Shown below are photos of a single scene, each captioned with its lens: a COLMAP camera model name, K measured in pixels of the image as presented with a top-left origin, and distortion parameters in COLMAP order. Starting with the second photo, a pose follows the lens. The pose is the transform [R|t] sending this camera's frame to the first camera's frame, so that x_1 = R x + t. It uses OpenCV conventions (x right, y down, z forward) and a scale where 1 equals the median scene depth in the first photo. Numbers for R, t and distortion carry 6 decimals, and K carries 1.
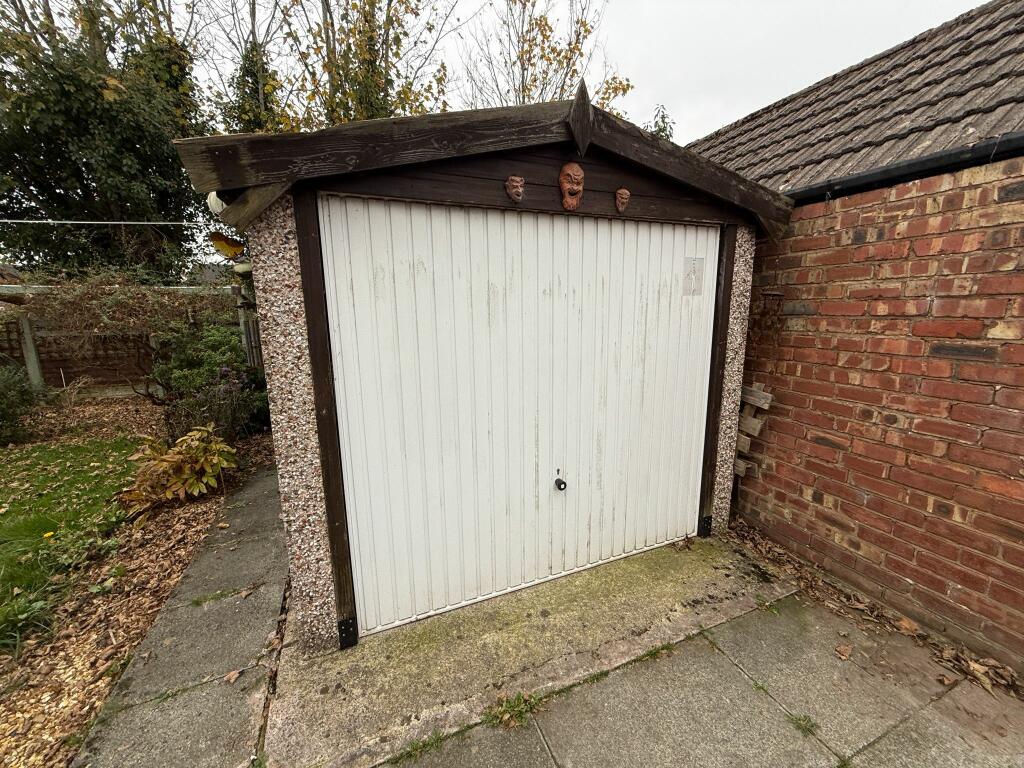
lens RADIAL K [[406.6, 0, 510.7], [0, 406.6, 383.0], [0, 0, 1]] dist [0.004032, 0.000169]
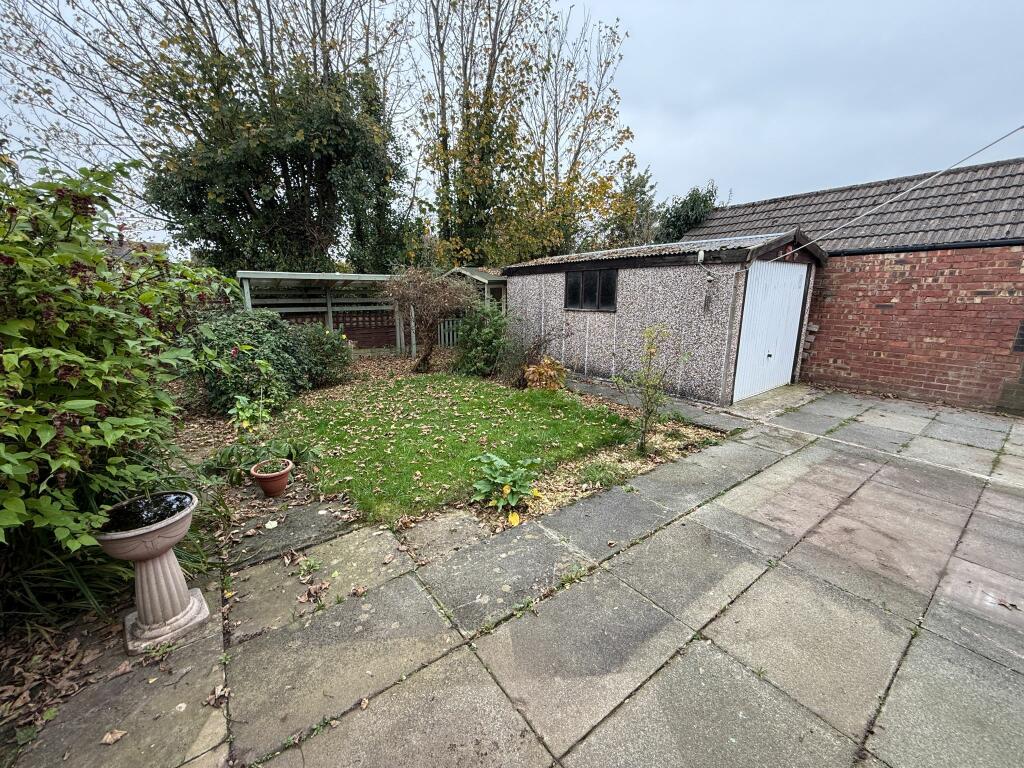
lens RADIAL K [[406.6, 0, 512.1], [0, 406.6, 382.9], [0, 0, 1]] dist [0.004032, 0.000169]
pose [[0.969970, -0.044478, 0.239124, -2.393780], [0.036438, 0.998615, 0.037939, 0.276159], [-0.240480, -0.028087, 0.970248, -1.373662]]
